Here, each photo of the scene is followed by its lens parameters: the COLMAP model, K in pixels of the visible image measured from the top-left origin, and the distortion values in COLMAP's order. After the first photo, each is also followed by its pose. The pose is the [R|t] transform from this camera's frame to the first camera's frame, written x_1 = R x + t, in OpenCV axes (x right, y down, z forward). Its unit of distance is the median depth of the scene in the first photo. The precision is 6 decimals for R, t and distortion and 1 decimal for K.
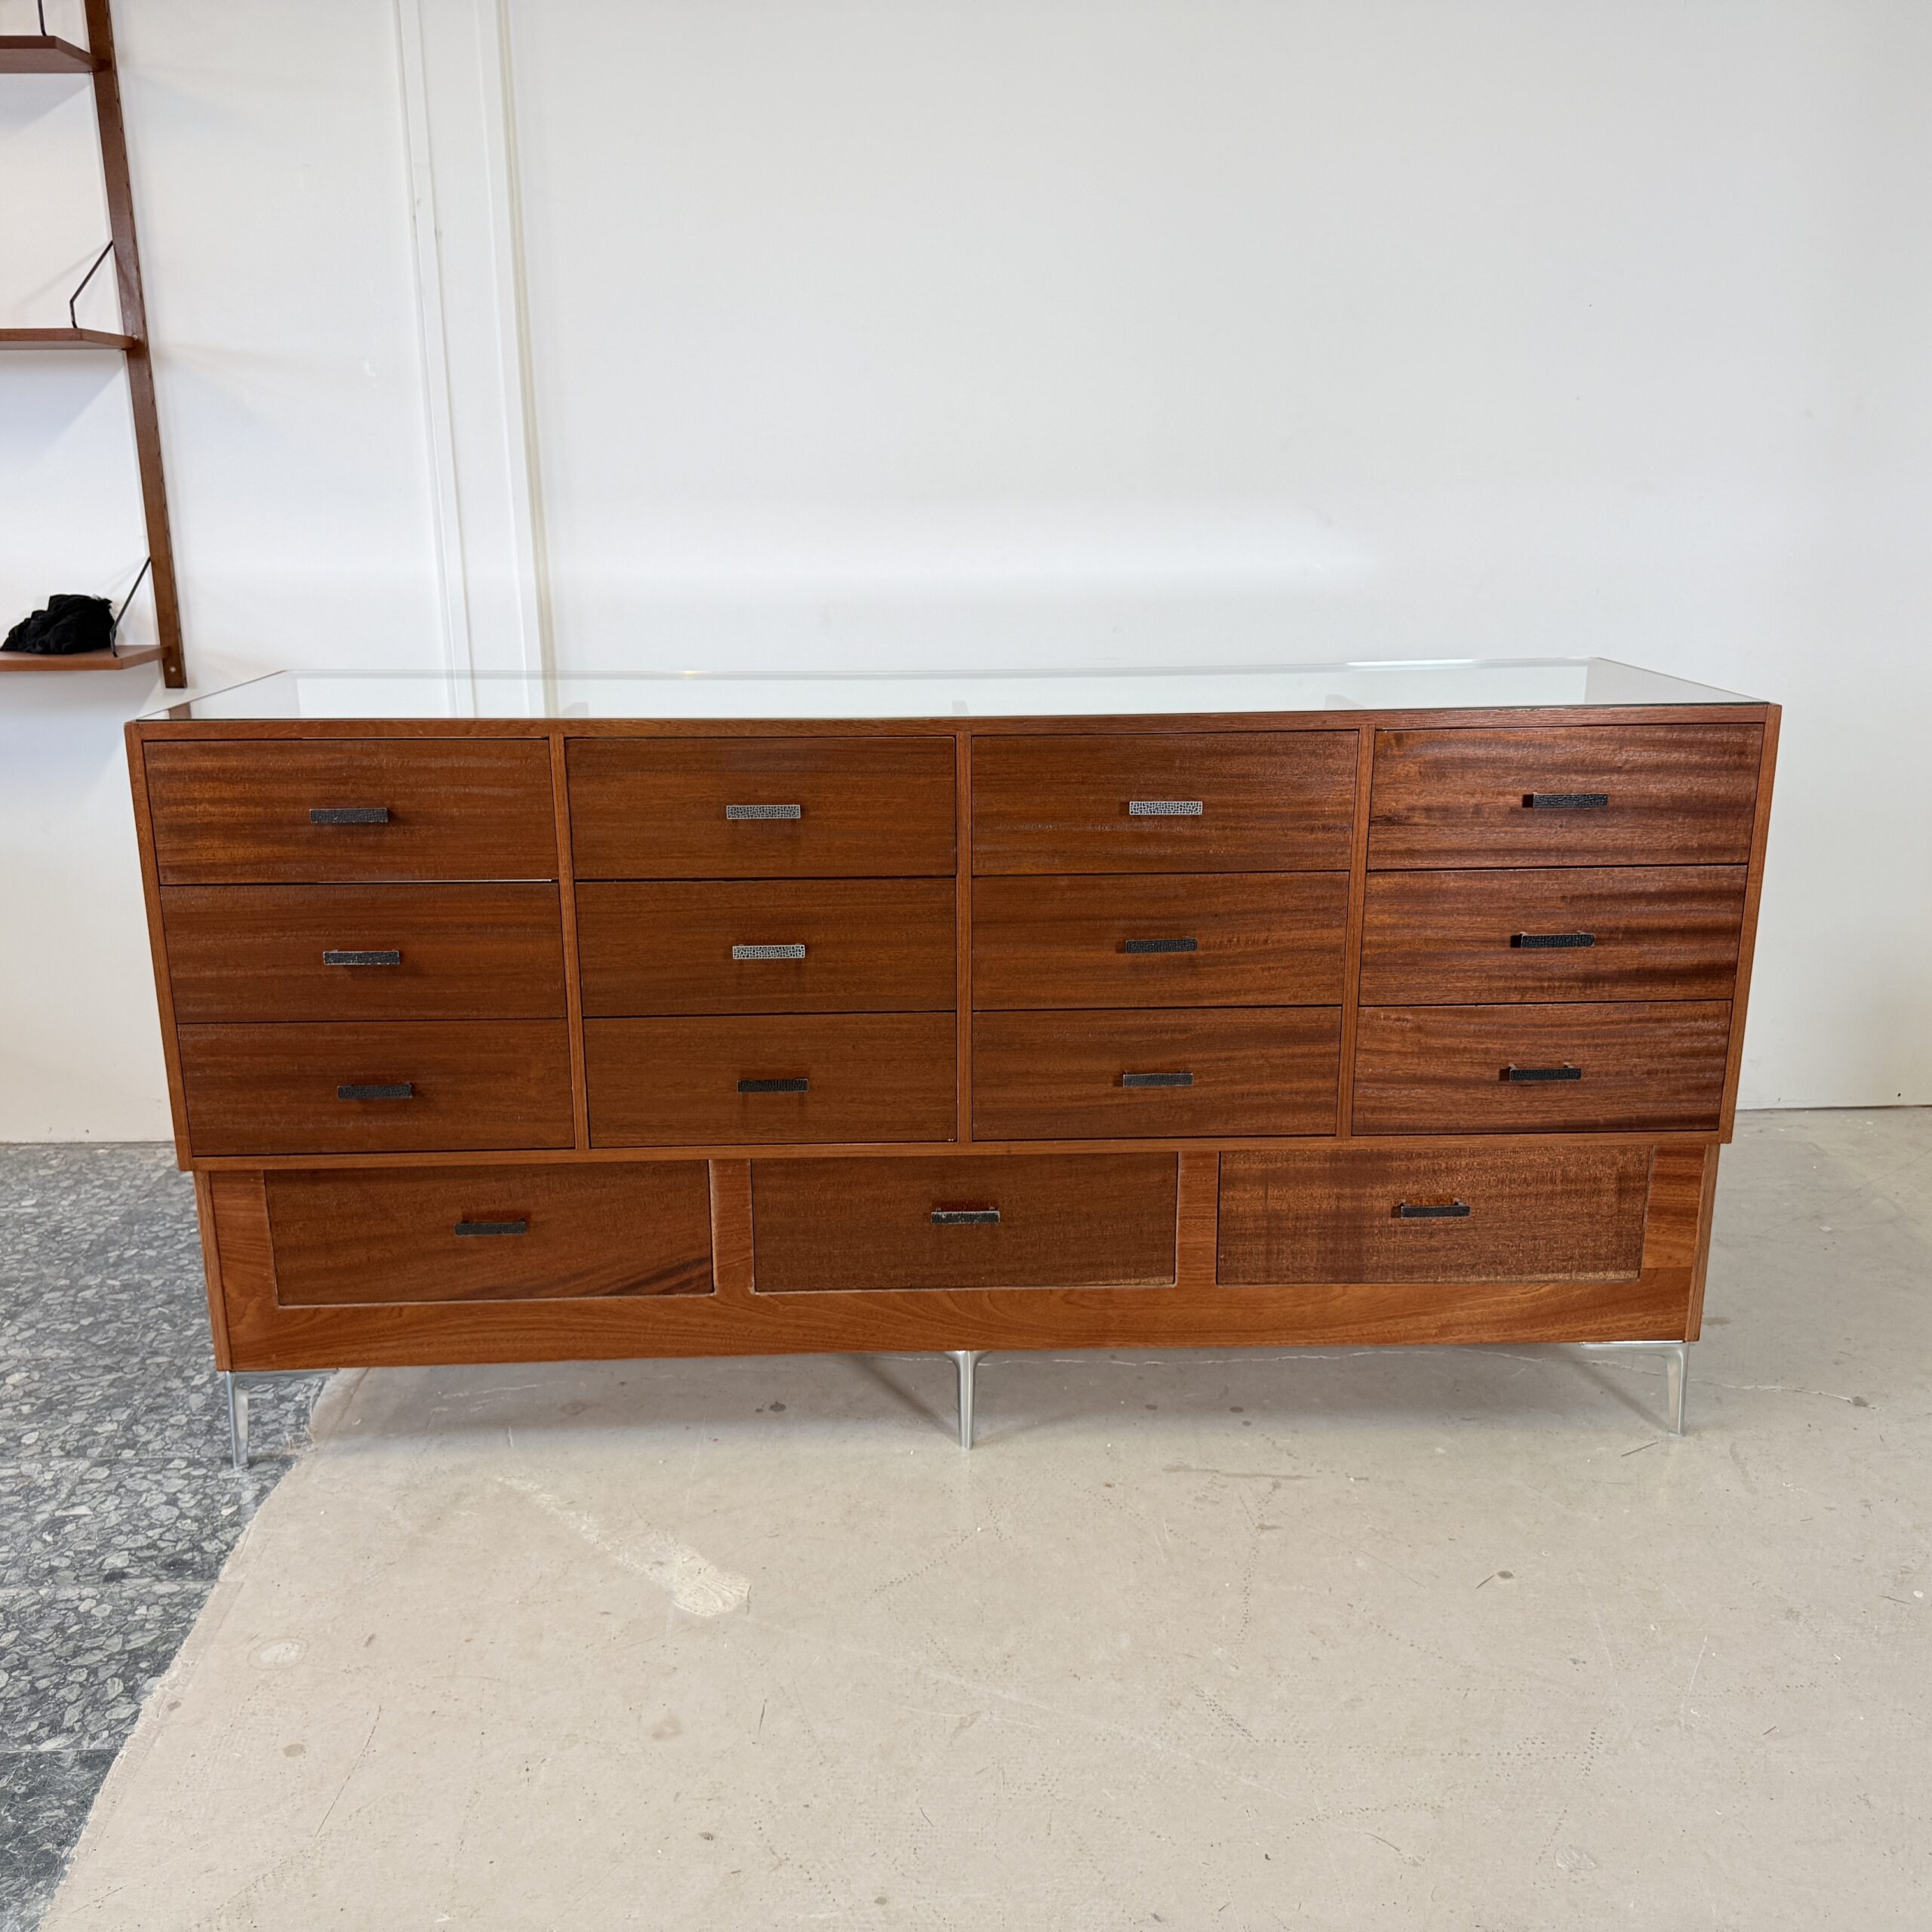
lens RADIAL K [[1826.3, 0, 966.0], [0, 1826.3, 966.0], [0, 0, 1]] dist [0.009068, -0.018780]
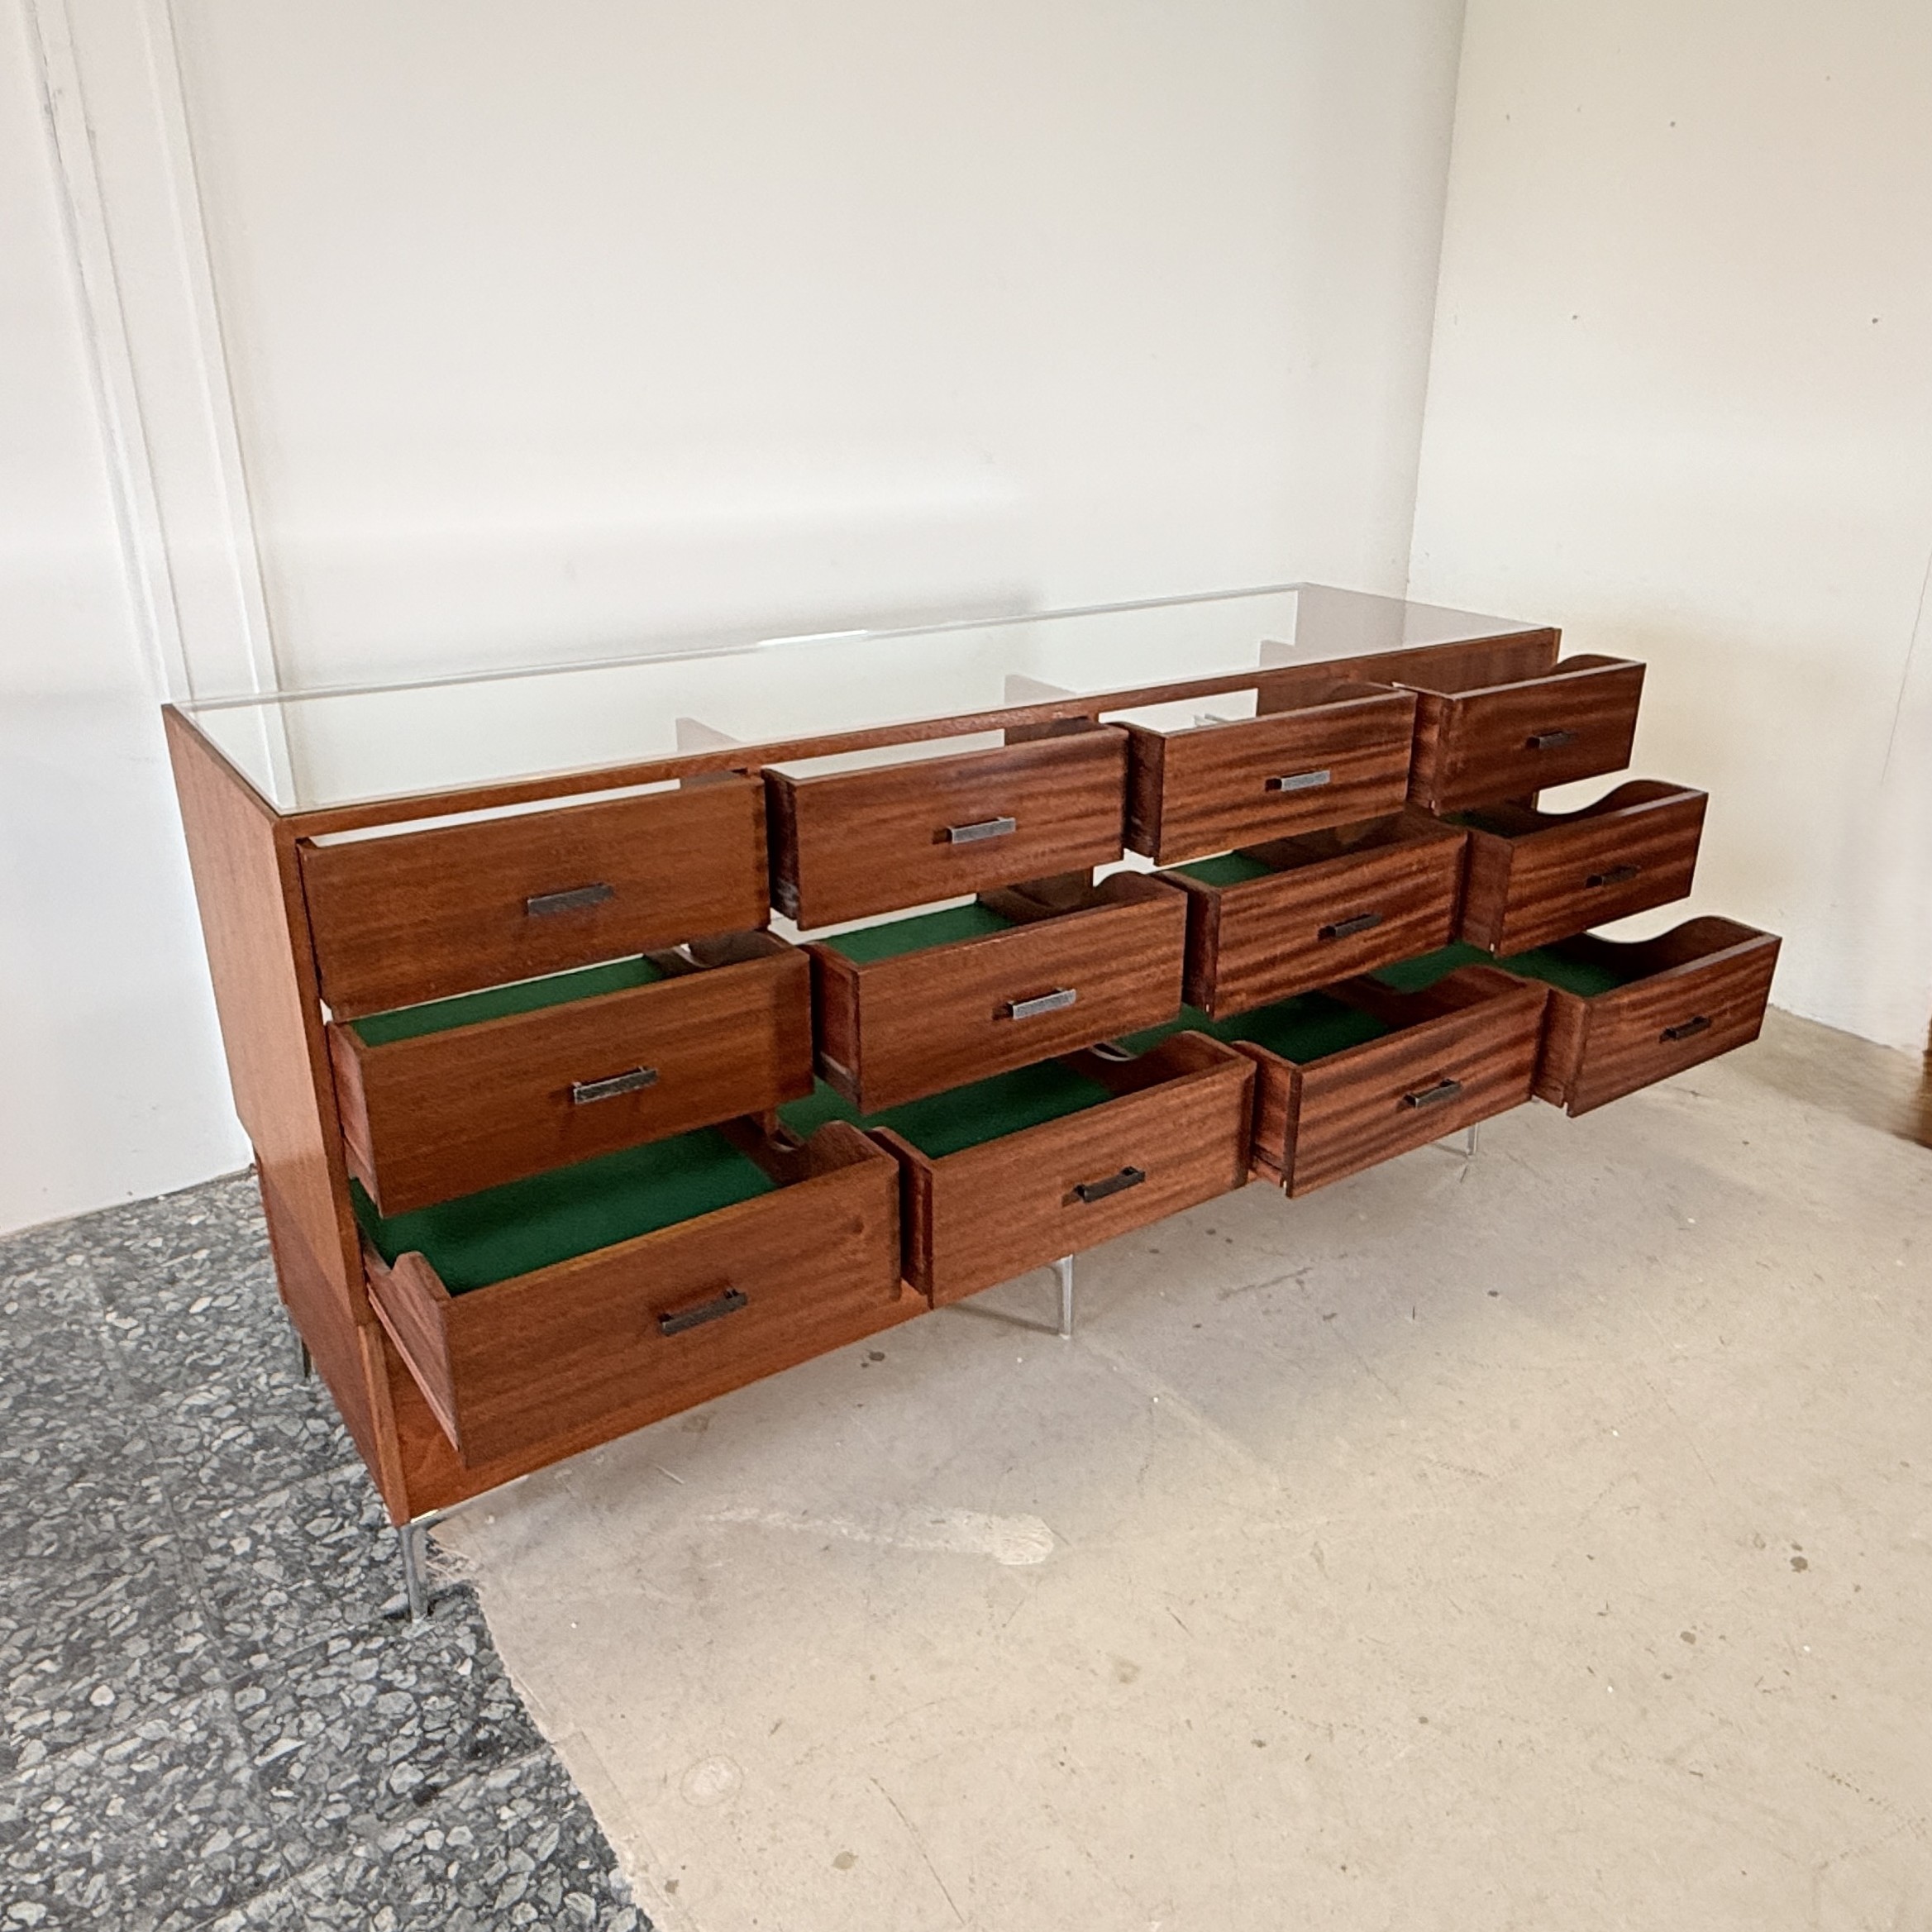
lens RADIAL K [[1538.8, 0, 1053.4], [0, 1538.8, 943.8], [0, 0, 1]] dist [0.007546, -0.003387]
pose [[0.820331, -0.188669, 0.539871, -0.516261], [0.125360, 0.980378, 0.152130, -0.131379], [-0.557980, -0.057118, 0.827886, 0.236772]]
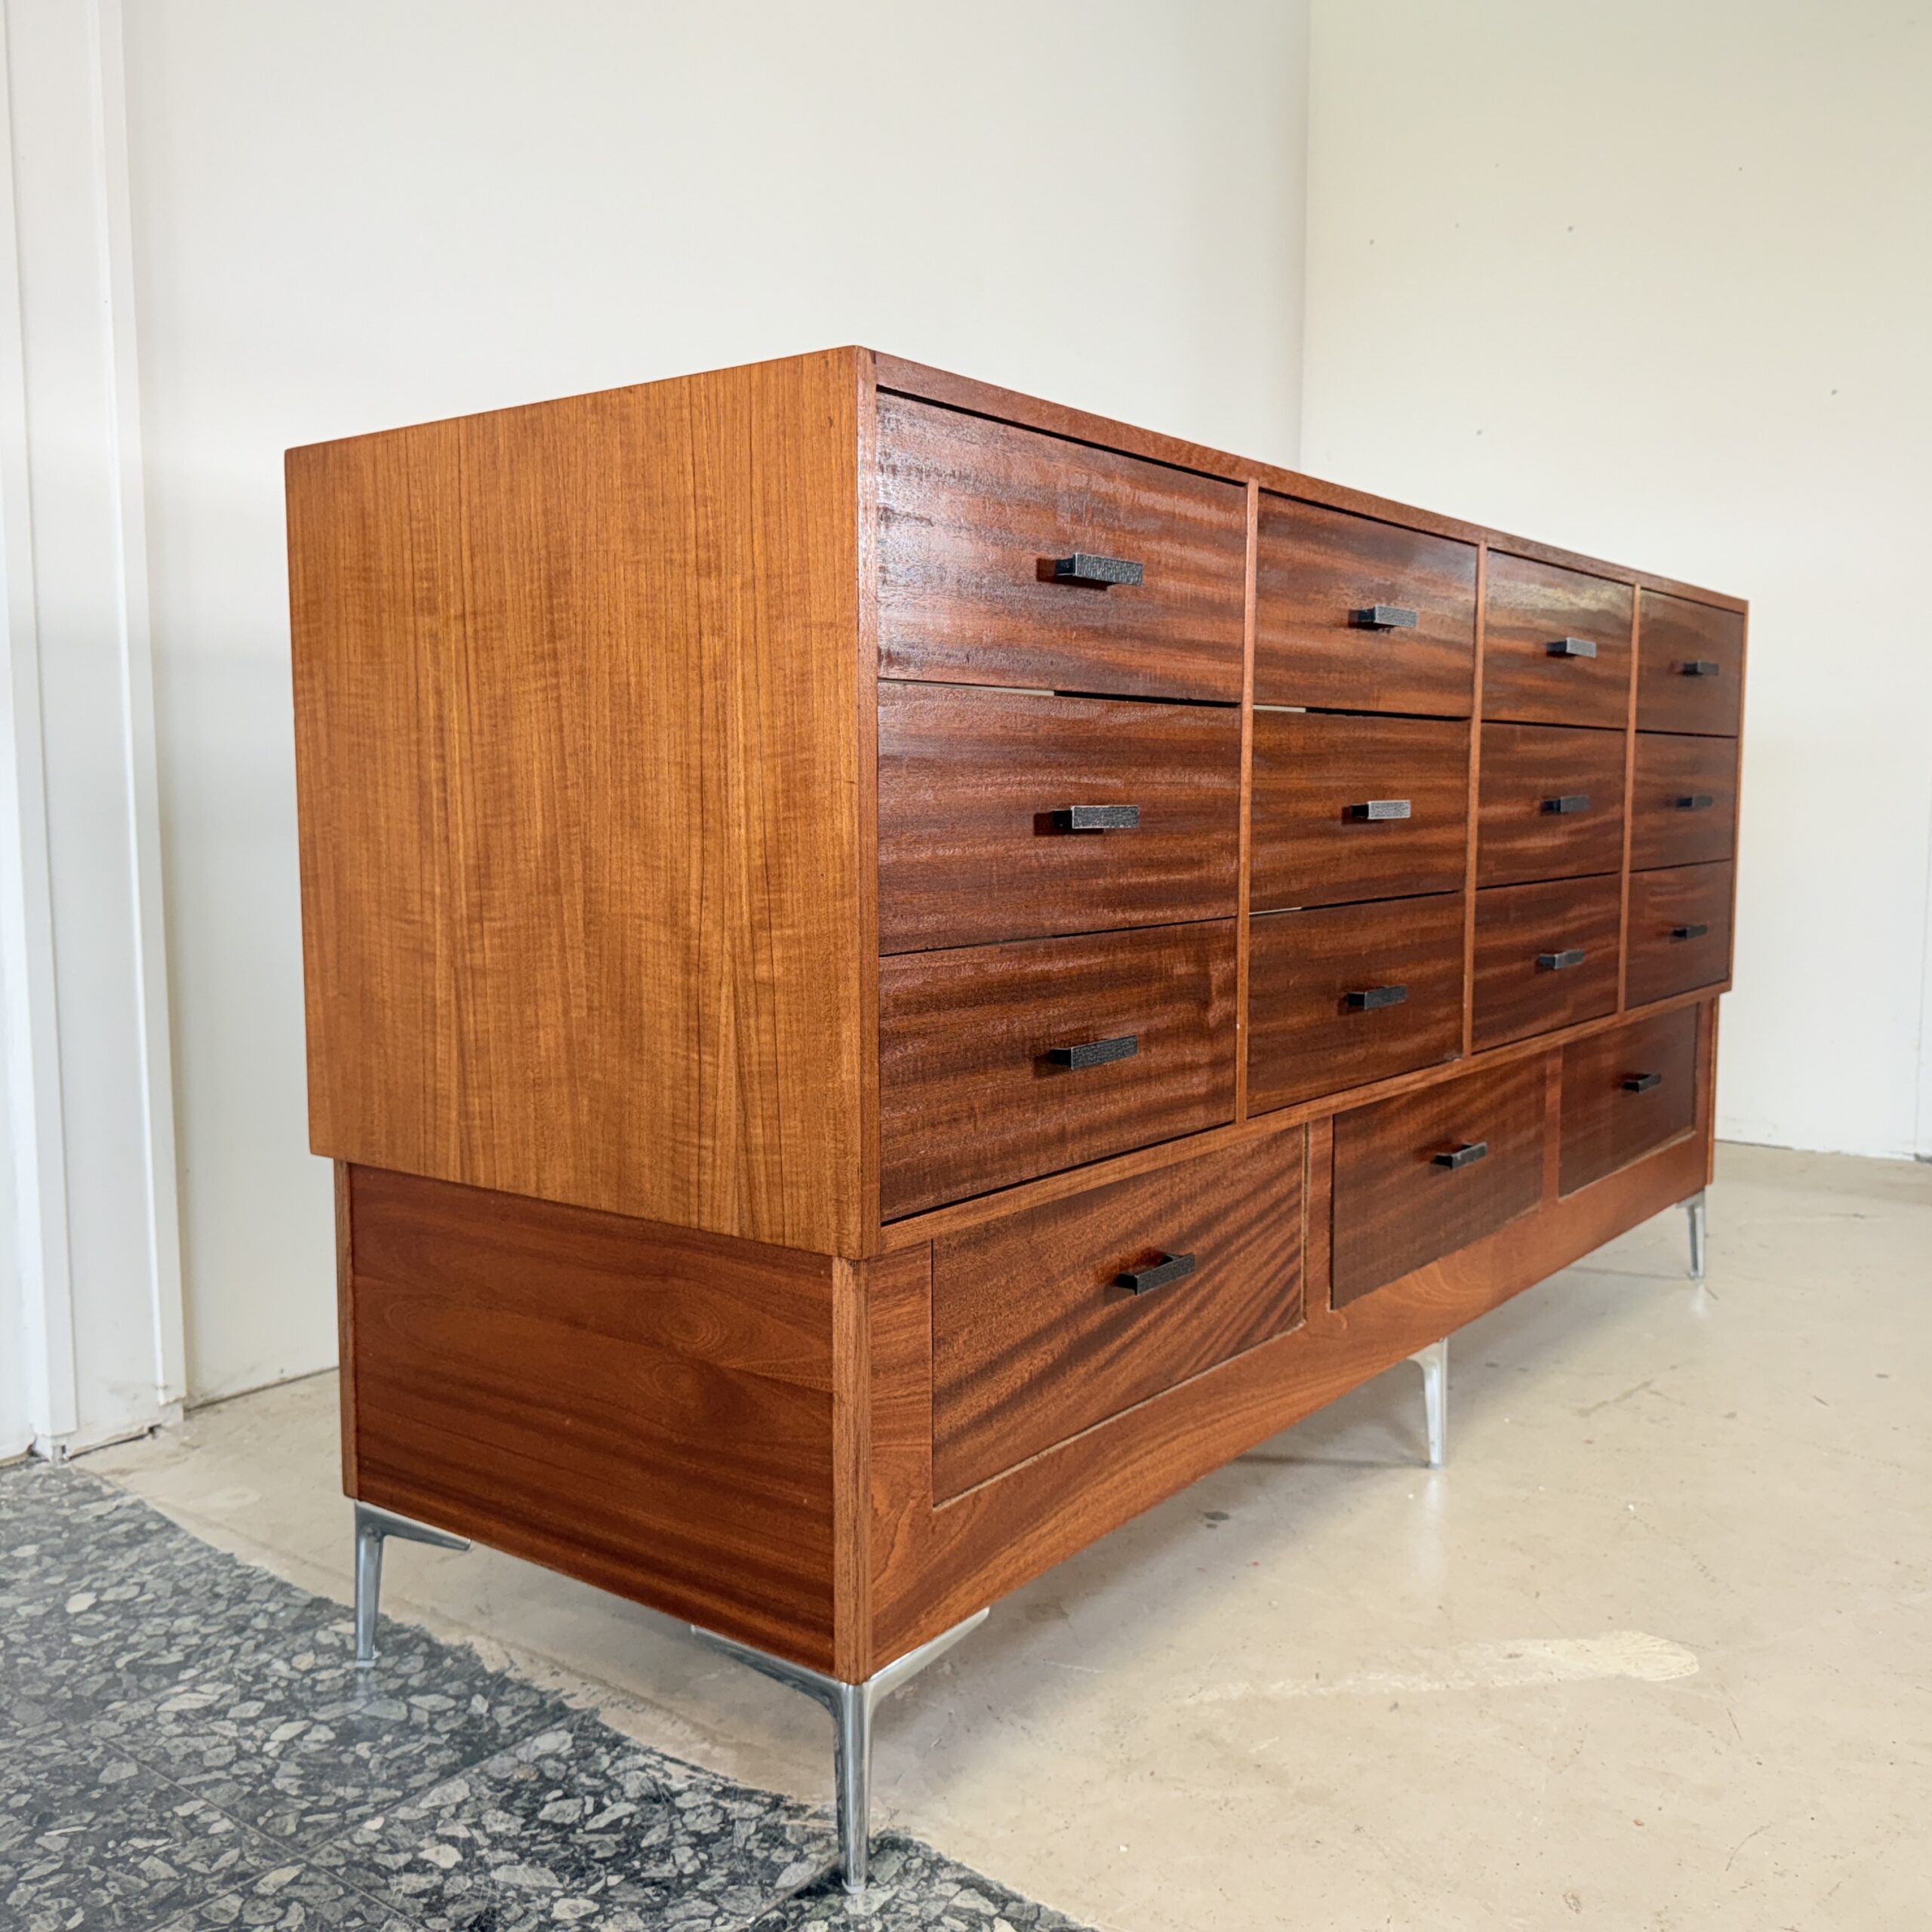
lens RADIAL K [[1858.7, 0, 966.0], [0, 1858.7, 966.0], [0, 0, 1]] dist [0.000803, -0.013249]
pose [[0.632041, -0.067251, 0.772011, -0.798526], [0.199081, 0.976883, -0.077888, 0.077781], [-0.748926, 0.202921, 0.630819, 0.641882]]
